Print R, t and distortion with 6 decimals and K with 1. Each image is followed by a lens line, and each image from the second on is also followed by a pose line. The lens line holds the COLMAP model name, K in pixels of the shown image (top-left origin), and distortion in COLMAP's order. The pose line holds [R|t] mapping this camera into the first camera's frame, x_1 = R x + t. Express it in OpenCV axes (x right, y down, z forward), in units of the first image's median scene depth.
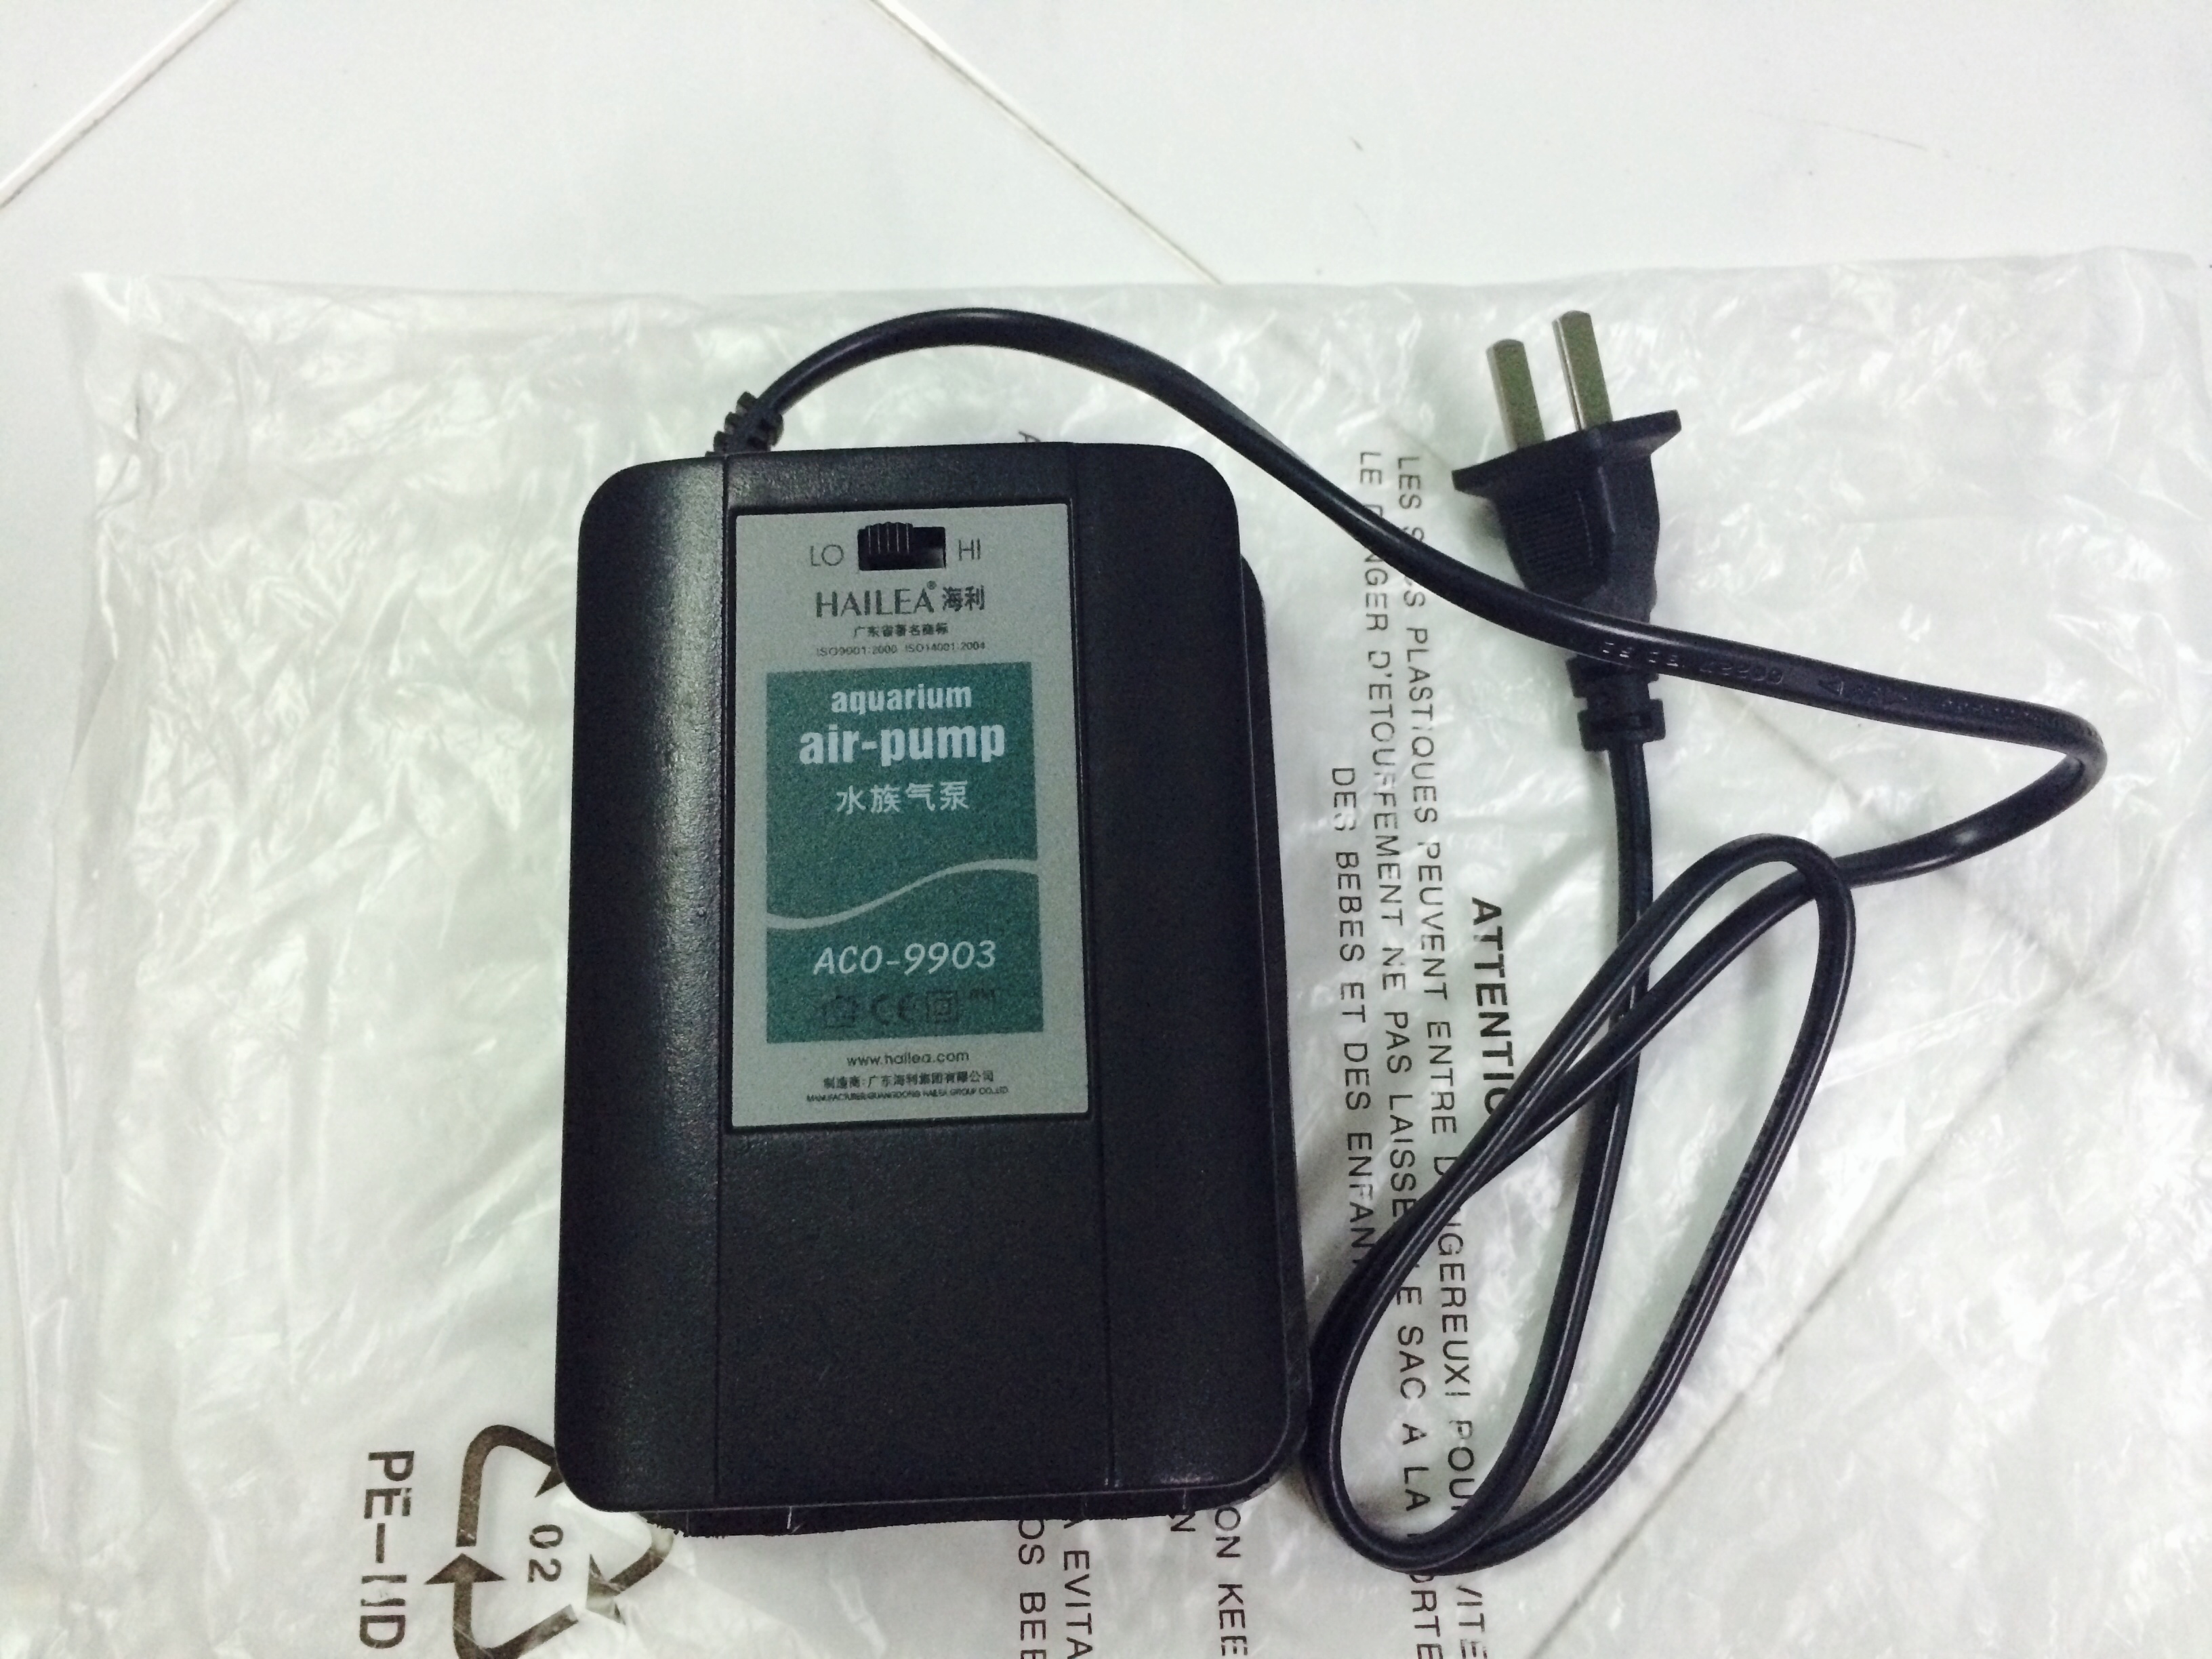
lens RADIAL K [[1922.2, 0, 1104.8], [0, 1922.2, 885.0], [0, 0, 1]] dist [0.033836, 0.000967]
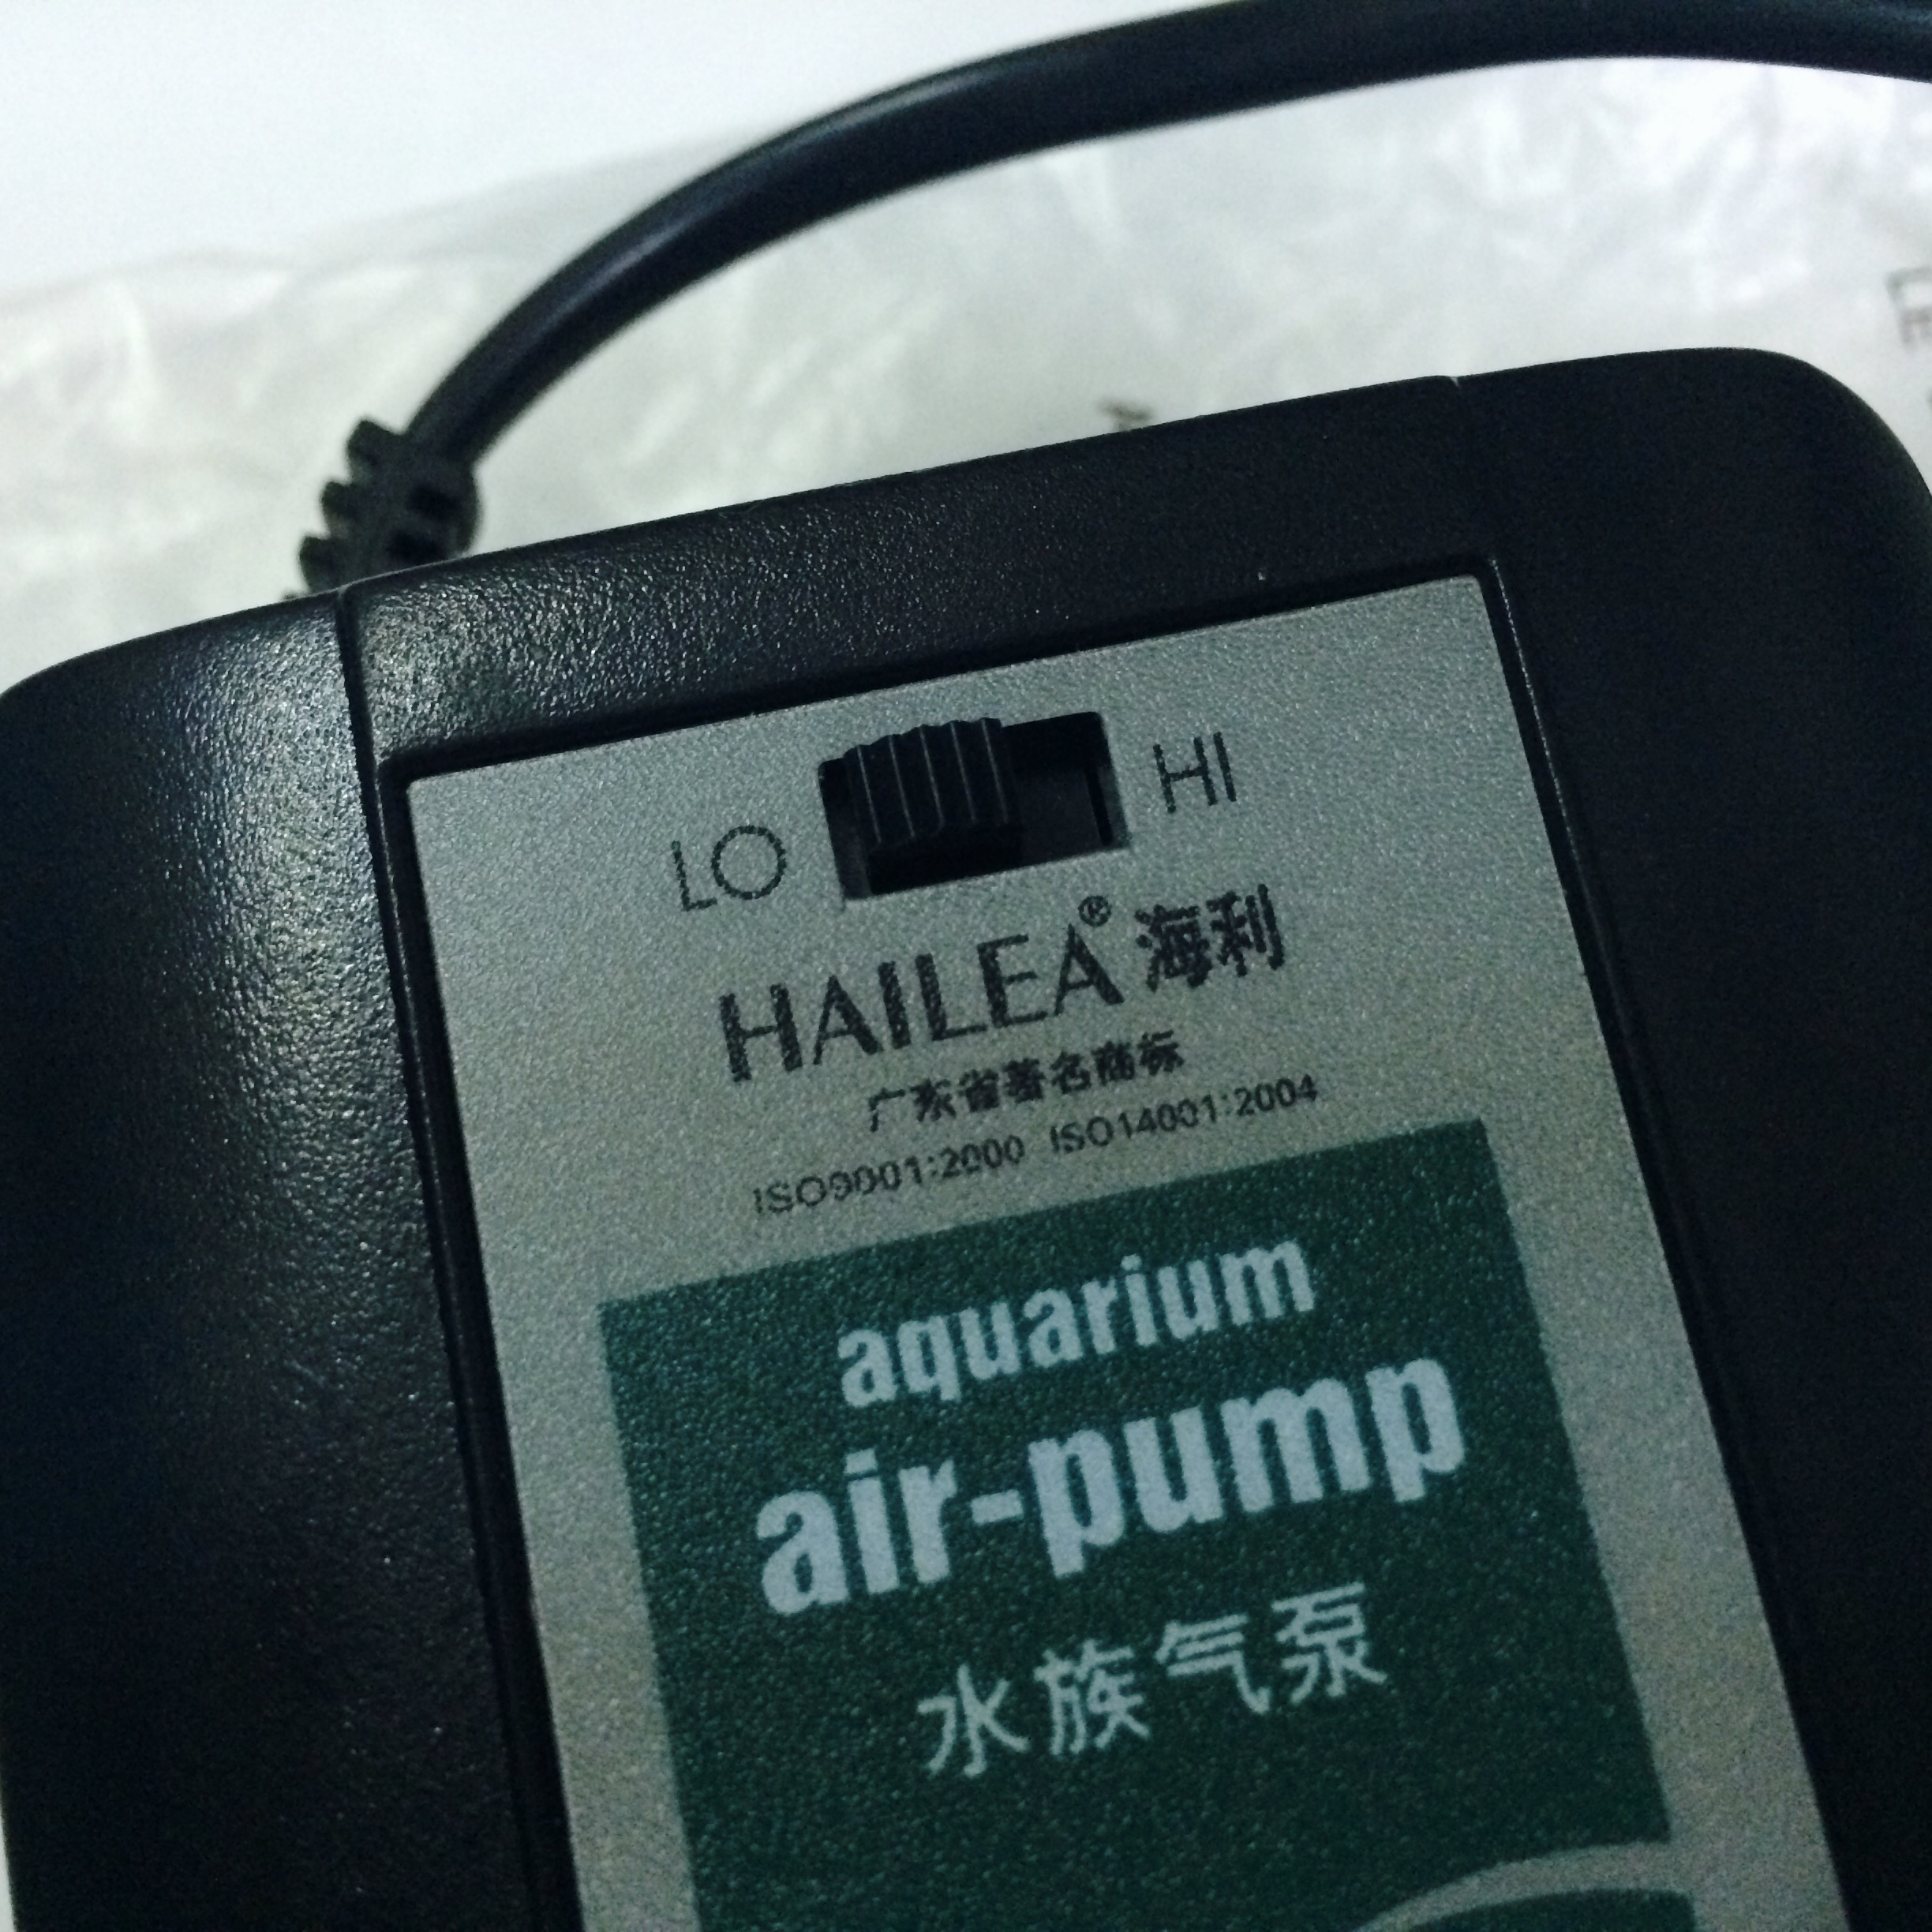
lens RADIAL K [[2309.0, 0, 966.0], [0, 2309.0, 966.0], [0, 0, 1]] dist [0.003209, -0.001656]
pose [[0.986033, -0.159272, 0.048706, -0.130078], [0.160383, 0.986856, -0.019808, -0.145106], [-0.044911, 0.027343, 0.998617, 0.650309]]
